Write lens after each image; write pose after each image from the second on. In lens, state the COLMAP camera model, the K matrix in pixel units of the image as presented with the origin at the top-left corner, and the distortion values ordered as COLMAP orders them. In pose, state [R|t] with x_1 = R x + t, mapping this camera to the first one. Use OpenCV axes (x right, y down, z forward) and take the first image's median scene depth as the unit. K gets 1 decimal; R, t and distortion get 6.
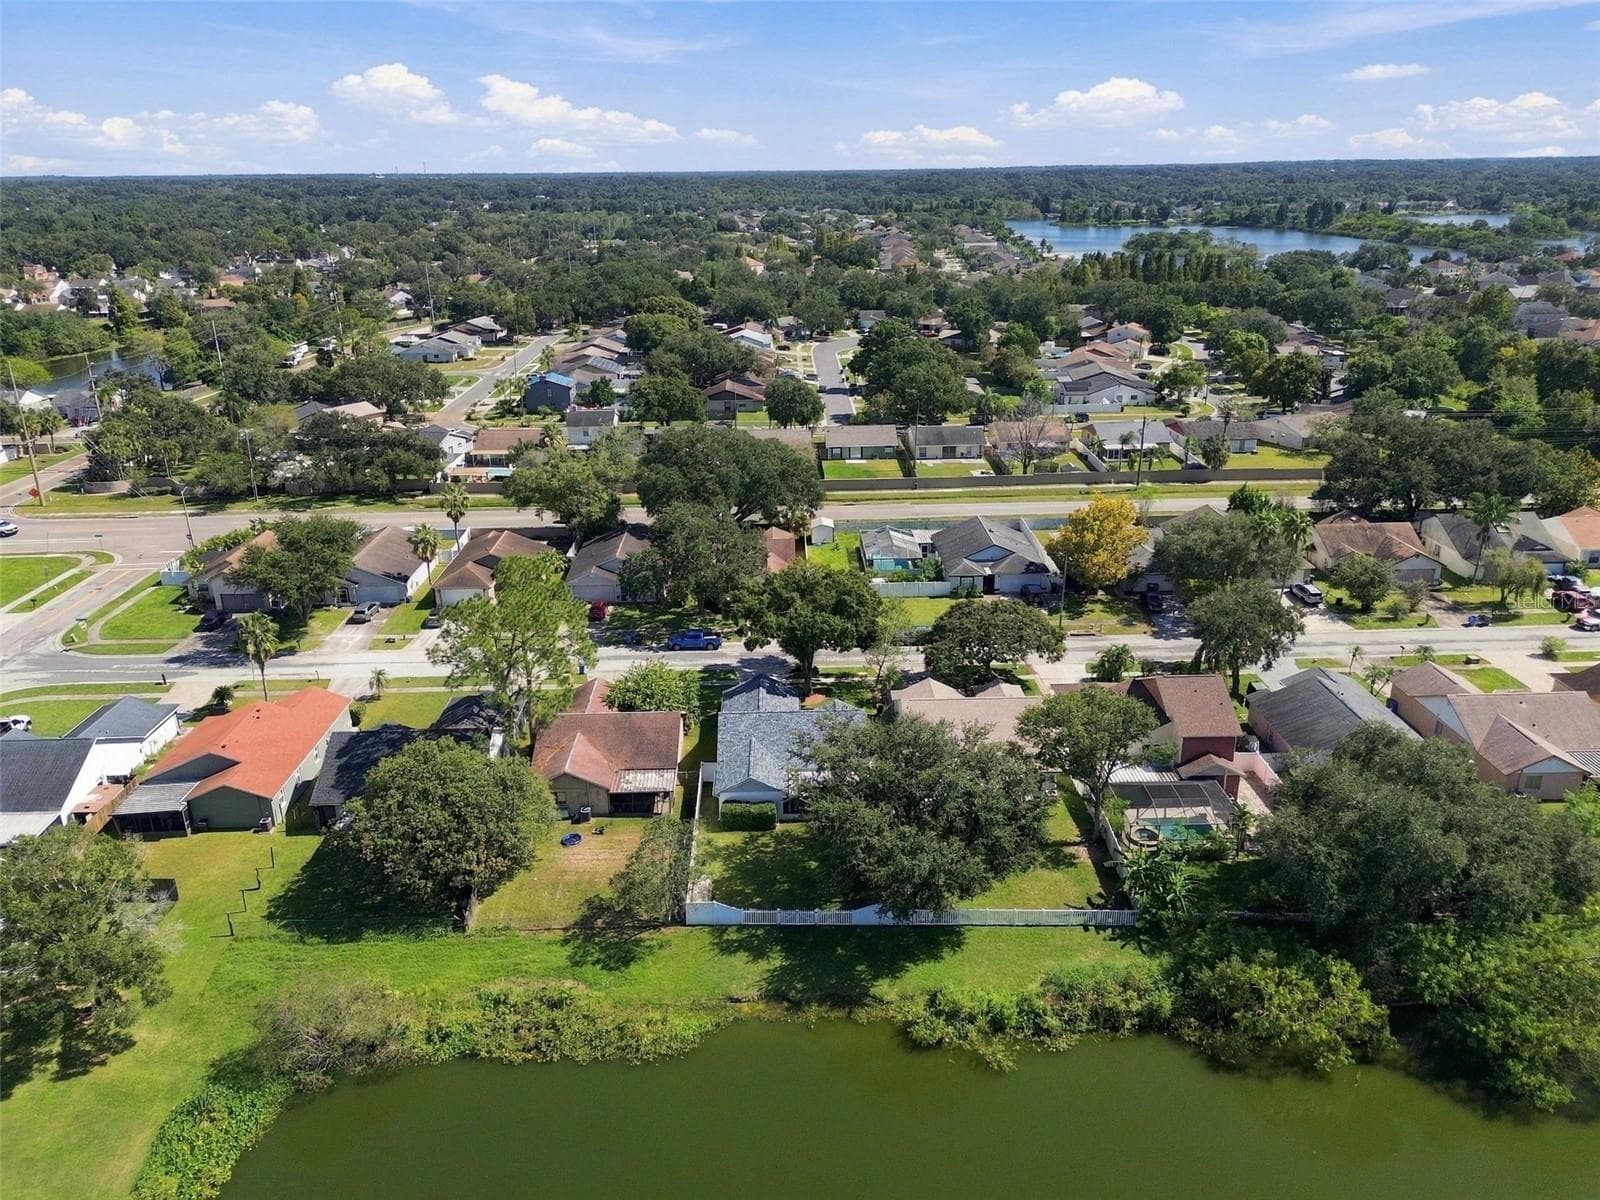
lens RADIAL K [[1127.9, 0, 802.5], [0, 1127.9, 598.8], [0, 0, 1]] dist [0.064158, -0.059547]
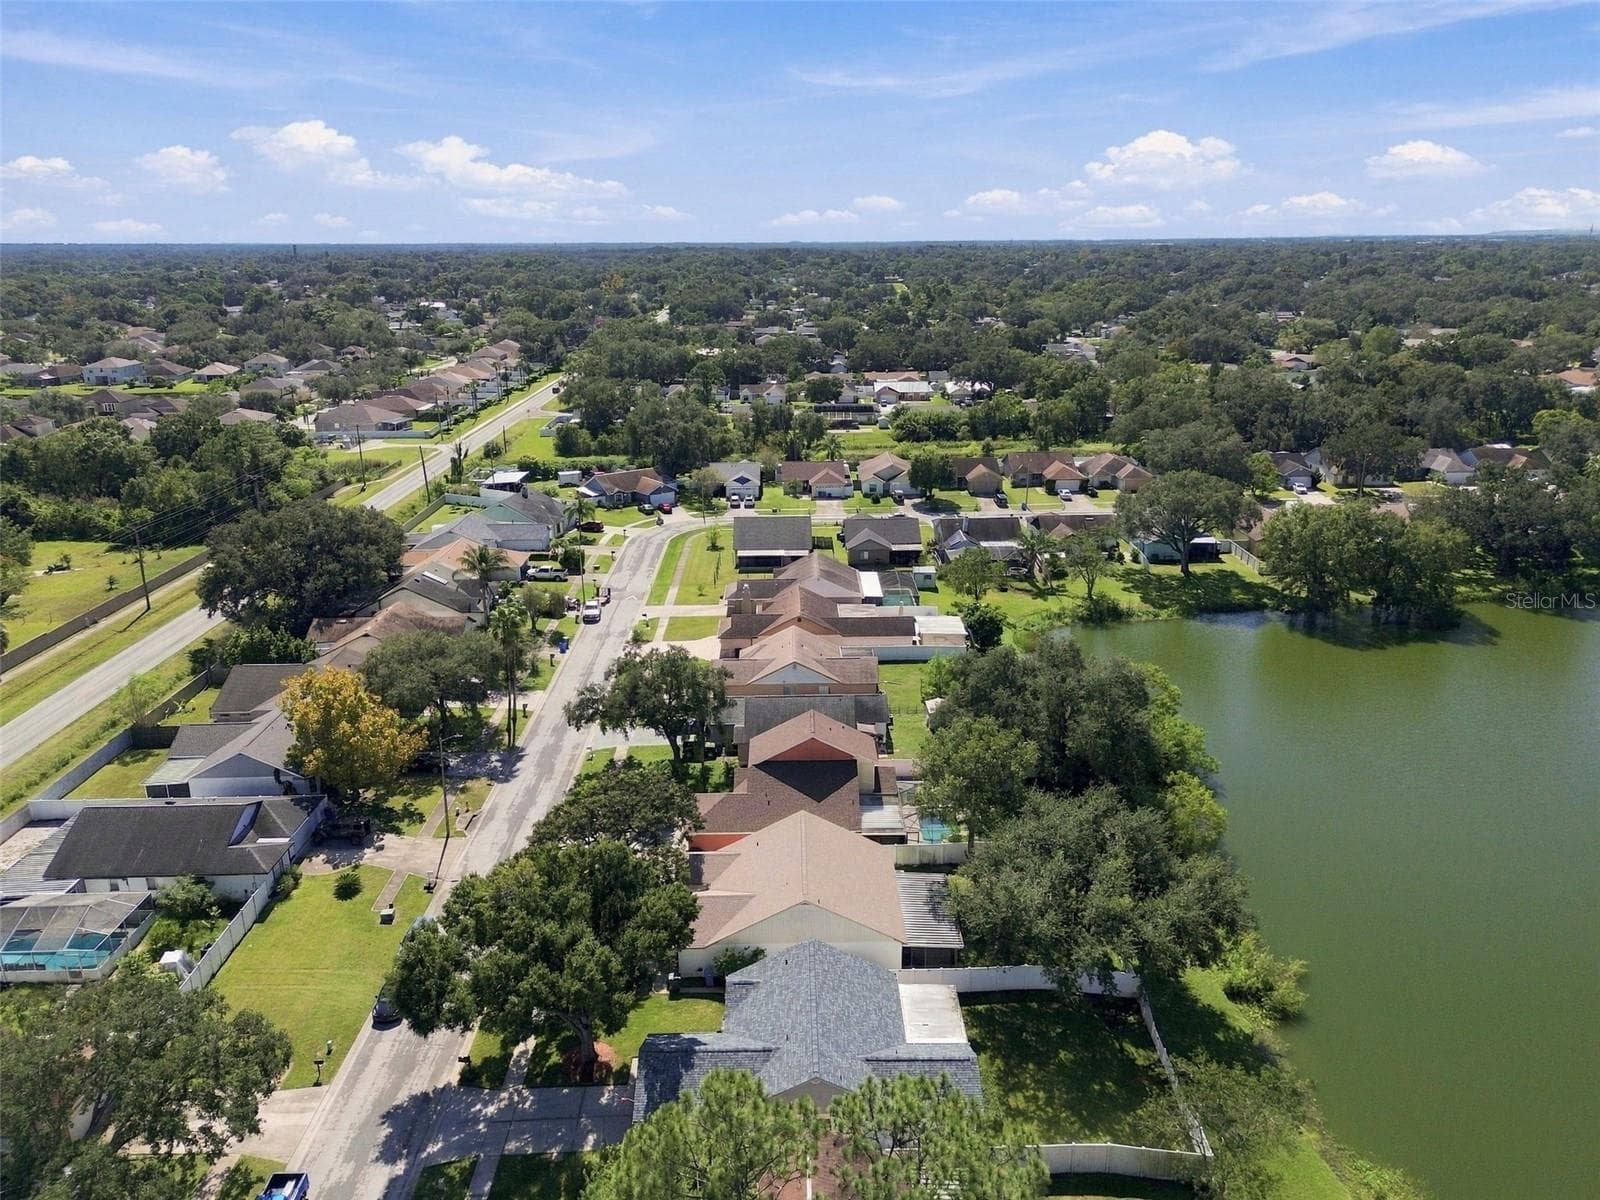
lens RADIAL K [[1127.9, 0, 791.0], [0, 1127.9, 589.4], [0, 0, 1]] dist [0.064158, -0.059547]
pose [[0.012977, -0.276427, 0.960947, -0.500464], [0.362851, 0.896822, 0.253080, -0.251136], [-0.931757, 0.345397, 0.111940, 0.709348]]
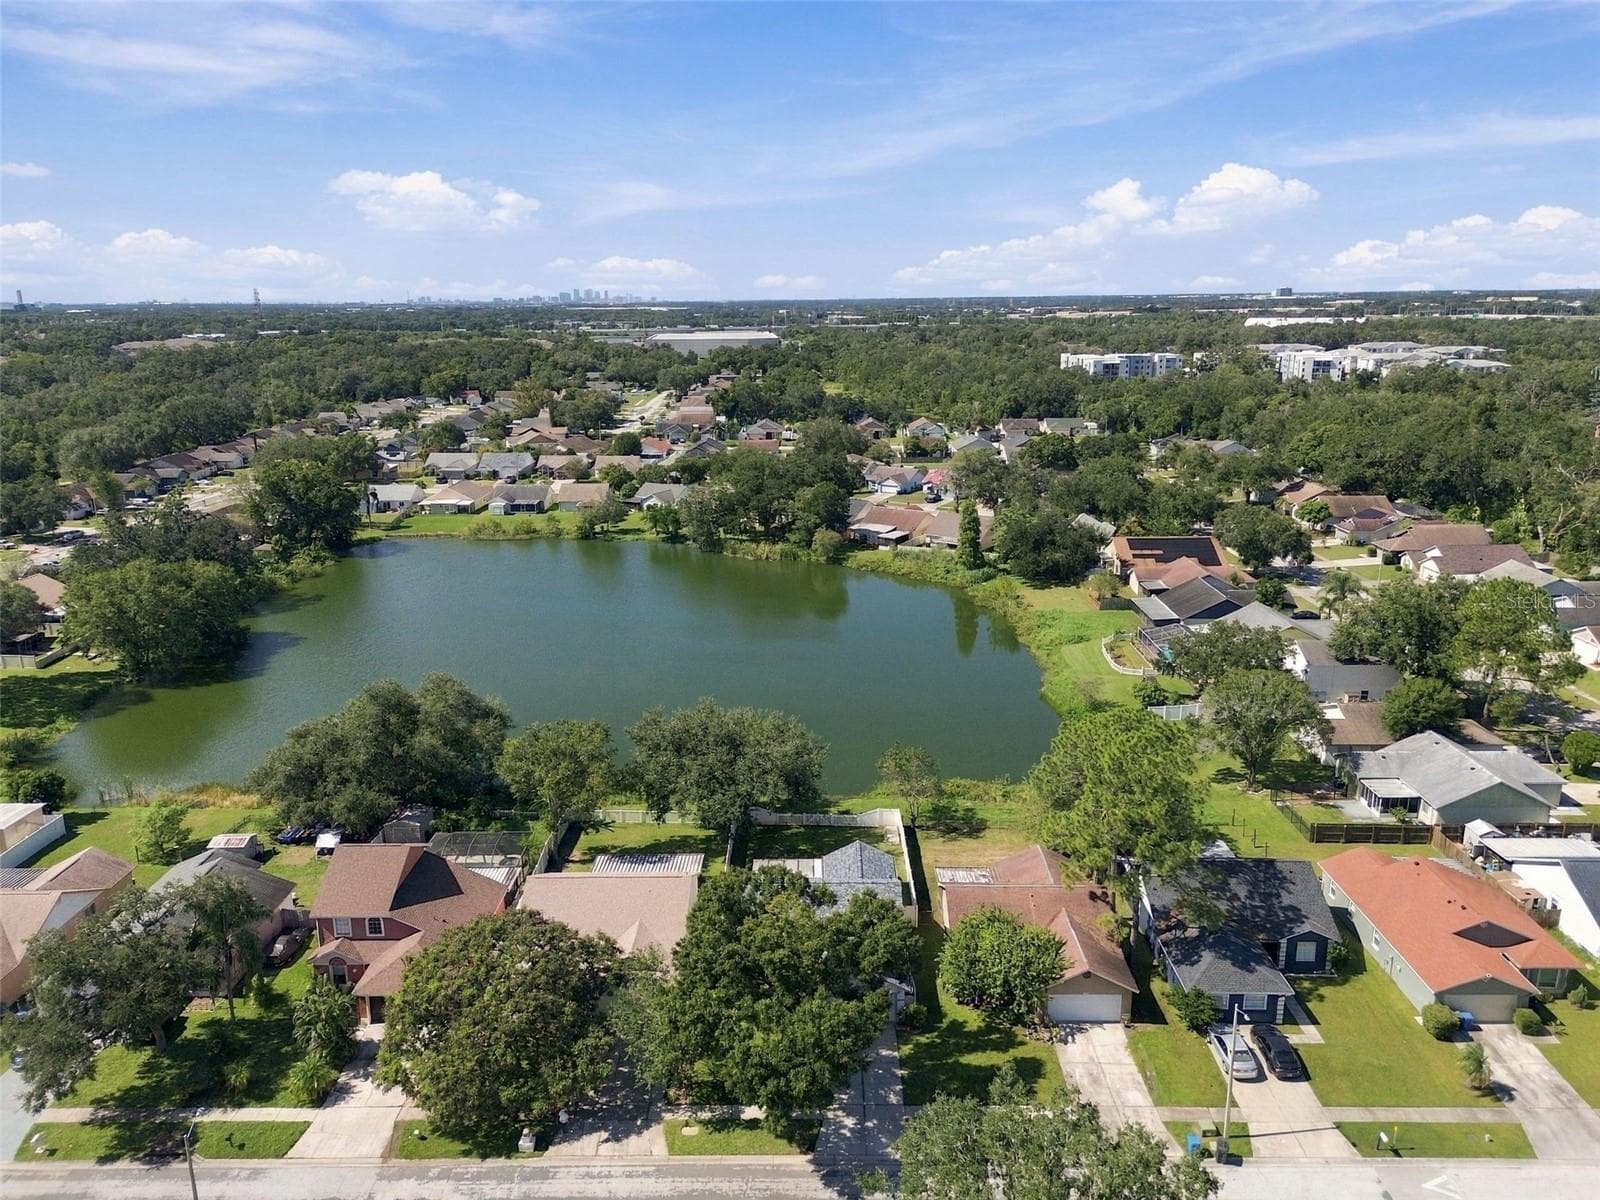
lens RADIAL K [[1127.9, 0, 798.2], [0, 1127.9, 606.1], [0, 0, 1]] dist [0.064158, -0.059547]
pose [[-0.998900, 0.012670, 0.045137, -0.029424], [0.036541, 0.813573, 0.580313, -0.489516], [-0.029370, 0.581324, -0.813142, 1.328864]]
